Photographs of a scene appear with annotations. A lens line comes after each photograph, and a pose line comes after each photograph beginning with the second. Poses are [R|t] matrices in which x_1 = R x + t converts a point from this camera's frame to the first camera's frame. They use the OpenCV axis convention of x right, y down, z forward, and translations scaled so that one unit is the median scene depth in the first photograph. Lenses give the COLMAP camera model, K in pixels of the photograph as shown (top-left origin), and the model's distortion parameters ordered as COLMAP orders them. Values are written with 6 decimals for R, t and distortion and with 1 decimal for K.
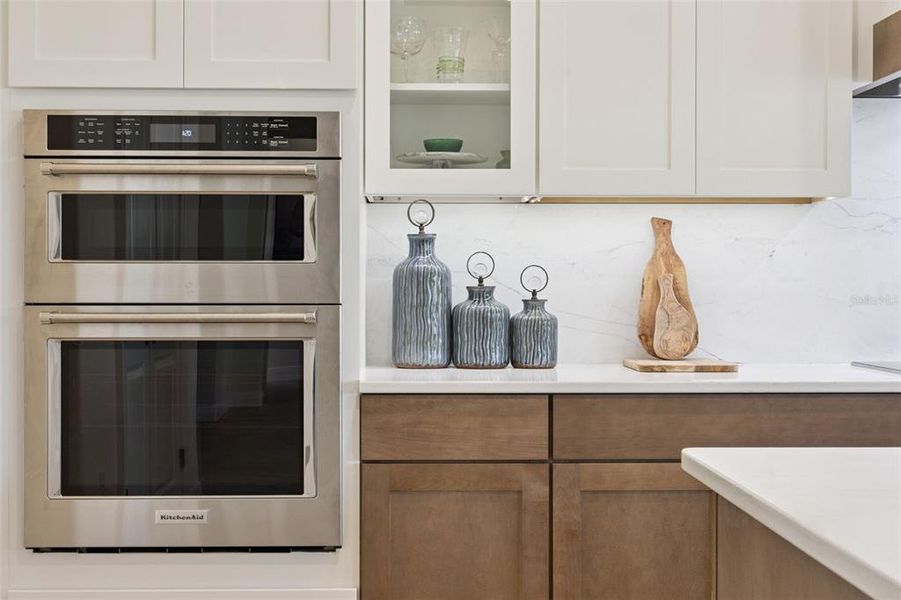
lens RADIAL K [[1306.4, 0, 433.1], [0, 1306.4, 297.2], [0, 0, 1]] dist [0.002726, 0.003634]
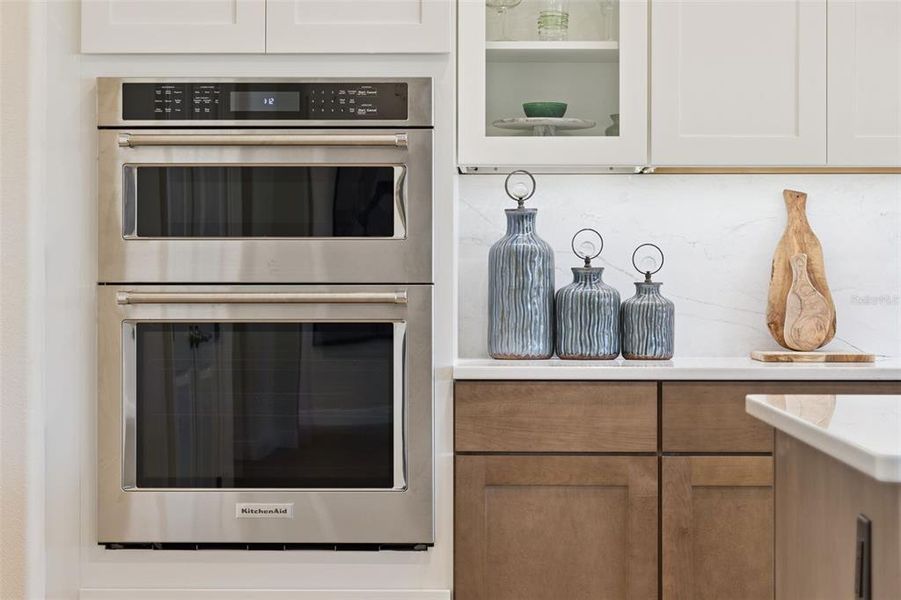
lens RADIAL K [[2054.8, 0, 450.5], [0, 2054.8, 300.0], [0, 0, 1]] dist [-0.032892, 0.164183]
pose [[0.998887, -0.000312, -0.047173, 0.009984], [-0.000055, 0.999970, -0.007777, 0.026084], [0.047174, 0.007771, 0.998856, -0.425963]]
